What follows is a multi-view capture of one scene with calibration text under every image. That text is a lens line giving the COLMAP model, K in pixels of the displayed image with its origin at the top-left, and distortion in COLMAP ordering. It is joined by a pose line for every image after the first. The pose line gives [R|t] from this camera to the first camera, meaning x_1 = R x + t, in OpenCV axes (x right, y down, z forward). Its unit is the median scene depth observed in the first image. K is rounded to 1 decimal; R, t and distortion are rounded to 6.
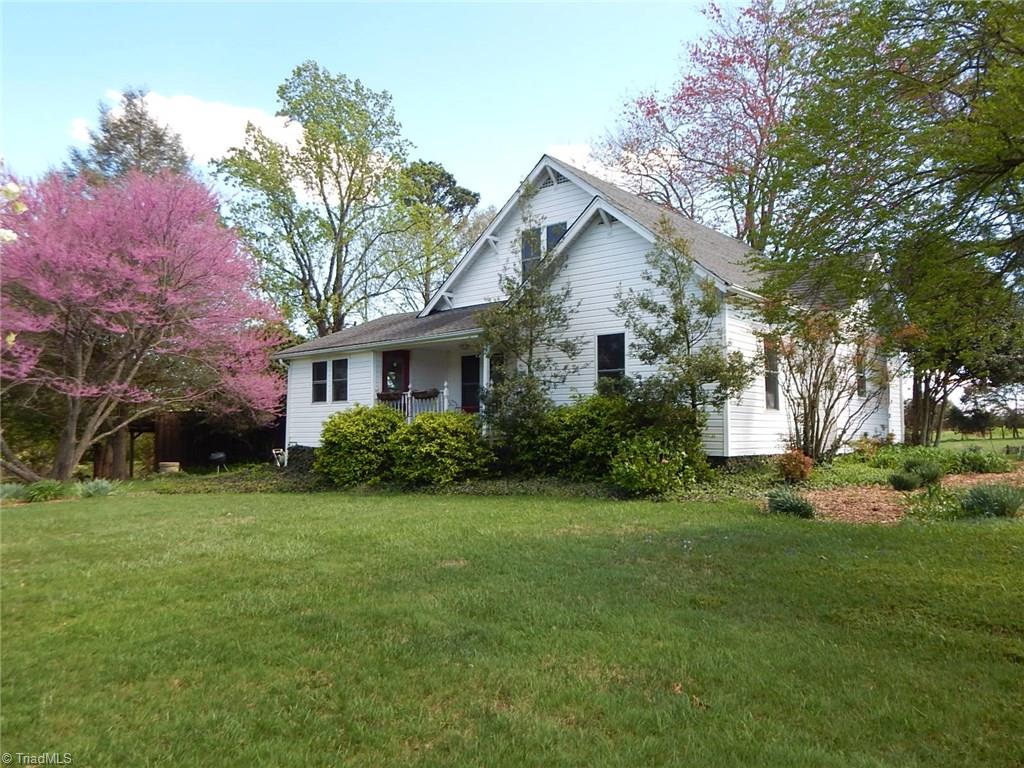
lens RADIAL K [[751.7, 0, 512.2], [0, 751.7, 383.3], [0, 0, 1]] dist [0.002441, 0.000570]
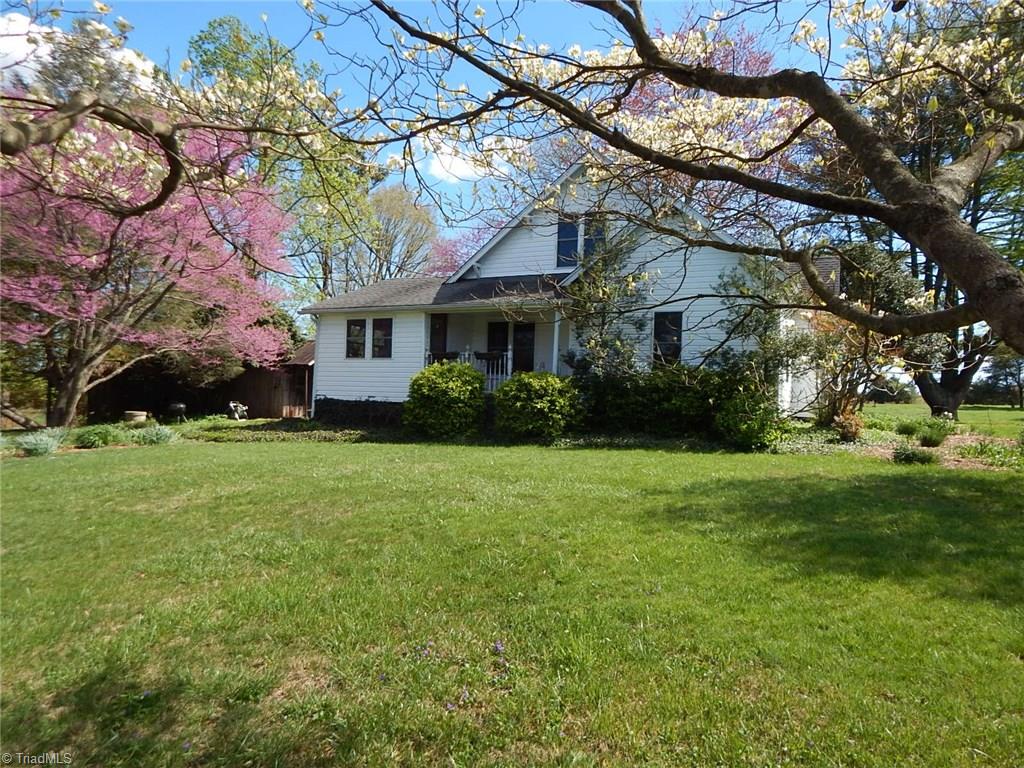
lens RADIAL K [[670.5, 0, 512.1], [0, 670.5, 386.8], [0, 0, 1]] dist [-0.009767, -0.003537]
pose [[0.962227, 0.037872, 0.269603, -0.299049], [-0.051127, 0.997795, 0.042313, 0.014775], [-0.267406, -0.054499, 0.962042, 0.044367]]
